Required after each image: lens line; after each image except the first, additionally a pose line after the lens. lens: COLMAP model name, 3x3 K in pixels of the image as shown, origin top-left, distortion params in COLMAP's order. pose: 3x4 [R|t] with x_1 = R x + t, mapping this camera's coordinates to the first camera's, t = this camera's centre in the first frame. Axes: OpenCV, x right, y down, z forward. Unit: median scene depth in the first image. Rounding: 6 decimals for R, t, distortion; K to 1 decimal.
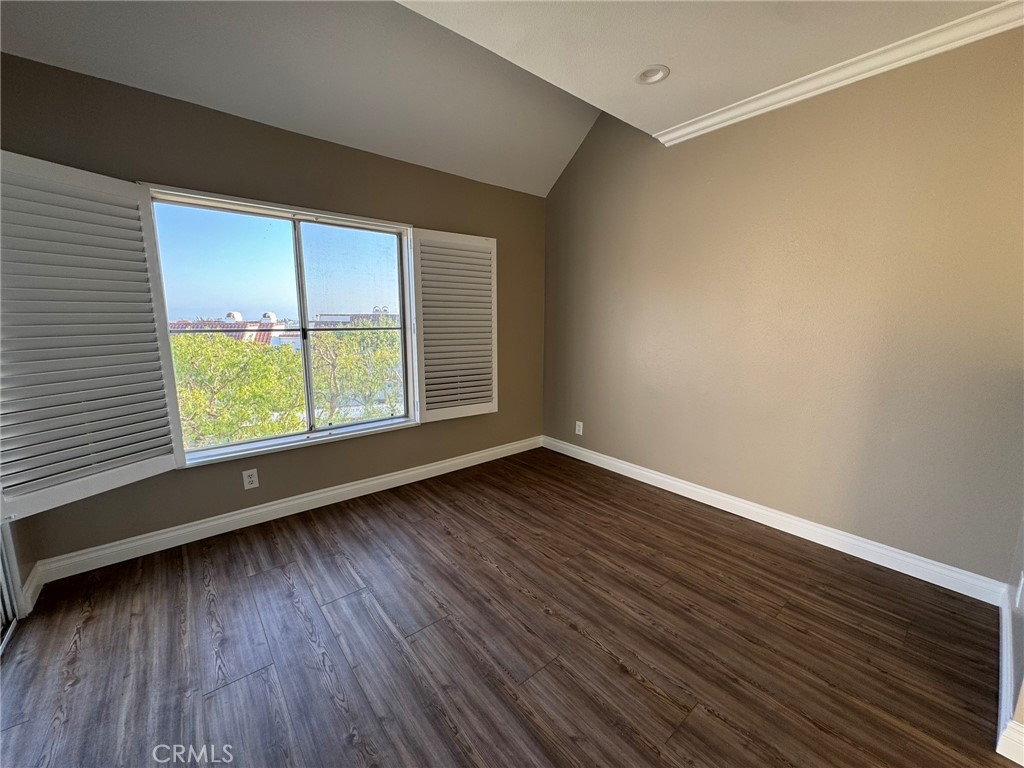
lens RADIAL K [[407.8, 0, 514.3], [0, 407.8, 386.0], [0, 0, 1]] dist [-0.001229, 0.000201]
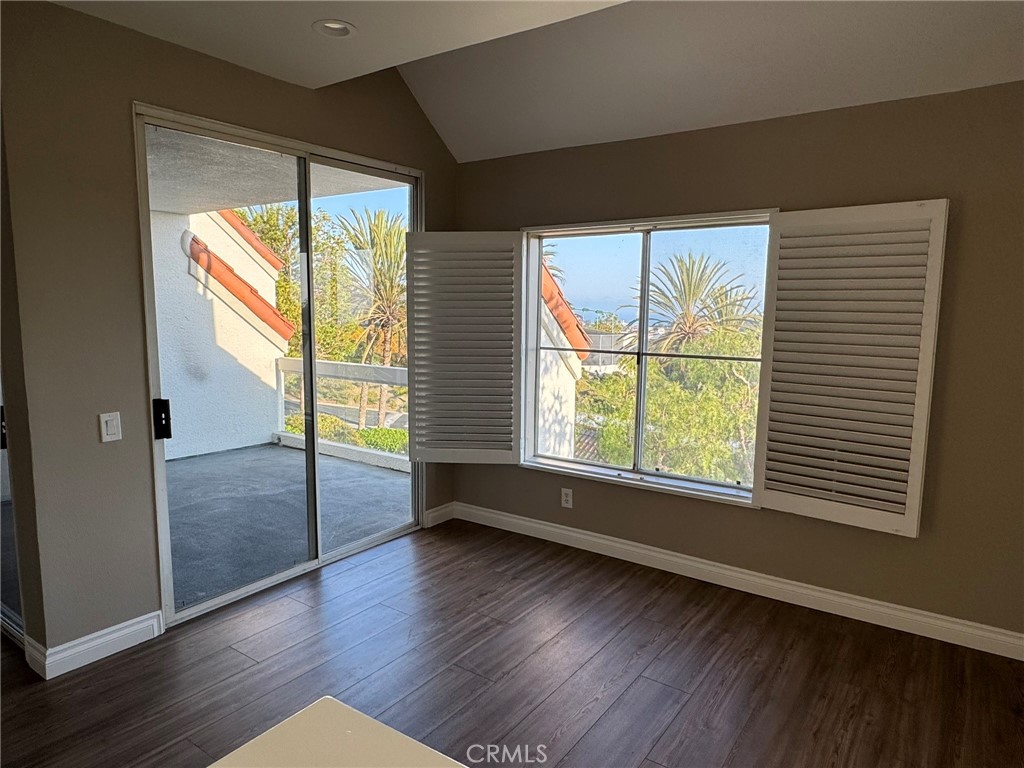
lens RADIAL K [[647.5, 0, 502.9], [0, 647.5, 389.9], [0, 0, 1]] dist [-0.023450, 0.005458]
pose [[0.243085, 0.120925, -0.962438, 0.720832], [-0.171166, 0.981977, 0.080148, -0.117202], [0.954784, 0.145254, 0.259402, 0.357483]]
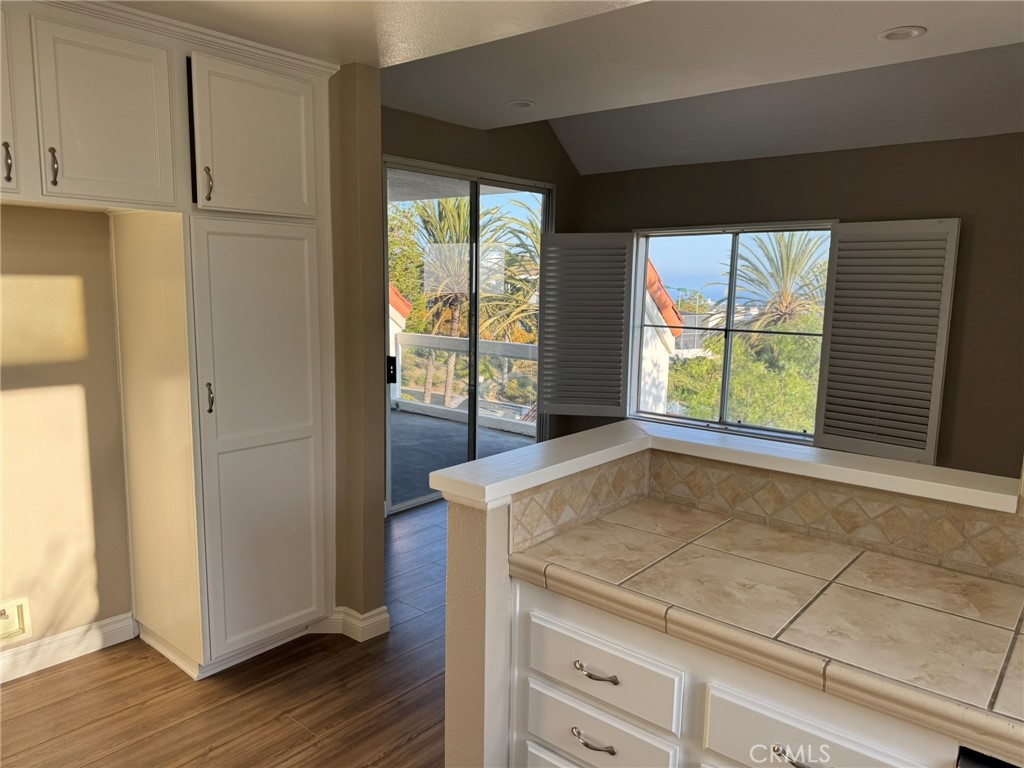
lens RADIAL K [[729.4, 0, 485.1], [0, 729.4, 392.5], [0, 0, 1]] dist [0.009132, -0.023312]
pose [[0.133265, 0.146349, -0.980215, 1.310031], [-0.177920, 0.976502, 0.121606, -0.091926], [0.974980, 0.158194, 0.156172, 0.072869]]
